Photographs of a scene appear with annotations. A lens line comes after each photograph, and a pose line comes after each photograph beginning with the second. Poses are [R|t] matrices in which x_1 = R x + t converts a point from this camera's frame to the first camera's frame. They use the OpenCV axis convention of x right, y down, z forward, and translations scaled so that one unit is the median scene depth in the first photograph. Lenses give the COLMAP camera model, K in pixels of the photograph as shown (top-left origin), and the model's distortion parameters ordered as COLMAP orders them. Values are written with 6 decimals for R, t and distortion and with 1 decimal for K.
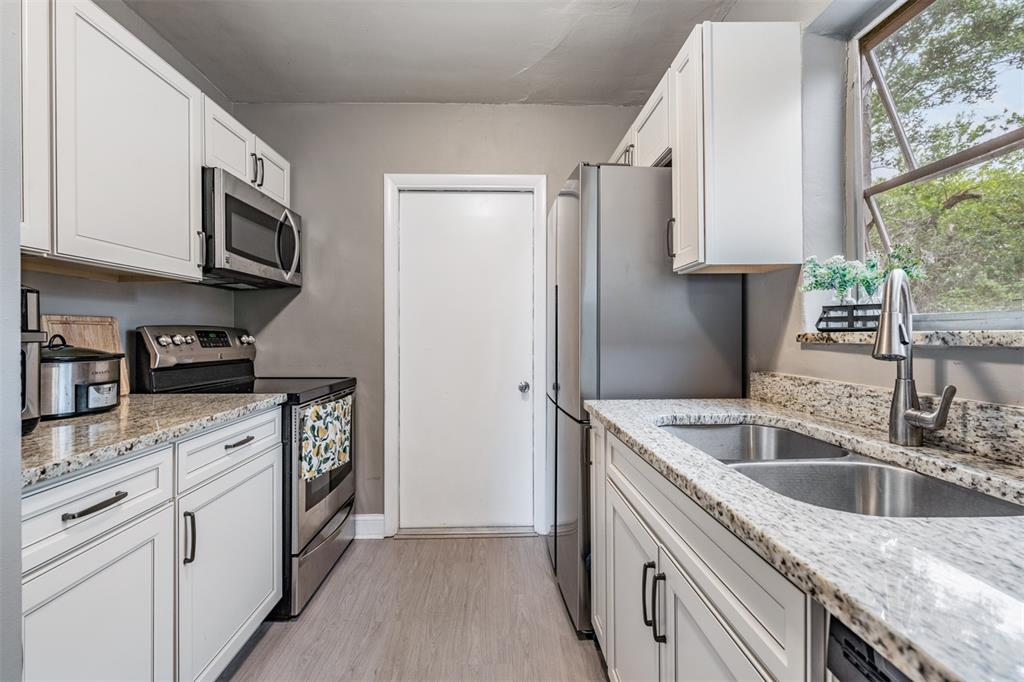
lens RADIAL K [[455.7, 0, 504.4], [0, 455.7, 337.5], [0, 0, 1]] dist [-0.002165, -0.000490]
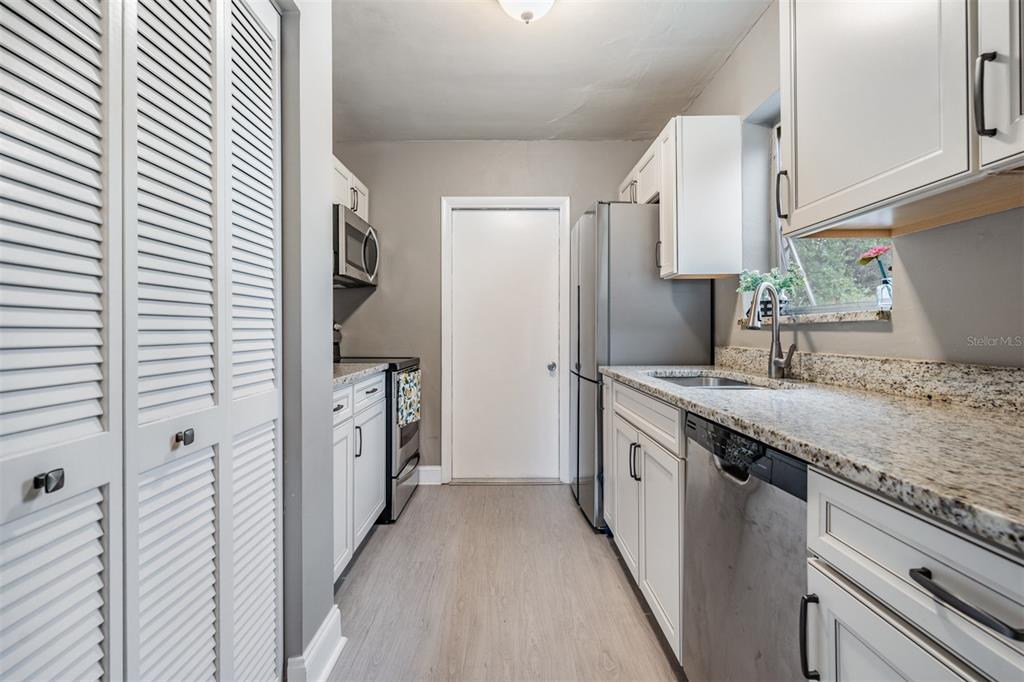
lens RADIAL K [[490.4, 0, 512.5], [0, 490.4, 334.5], [0, 0, 1]] dist [0.001484, -0.000002]
pose [[0.999957, 0.000802, -0.009255, -0.077903], [-0.000805, 1.000000, -0.000314, 0.033944], [0.009255, 0.000322, 0.999957, -0.513024]]
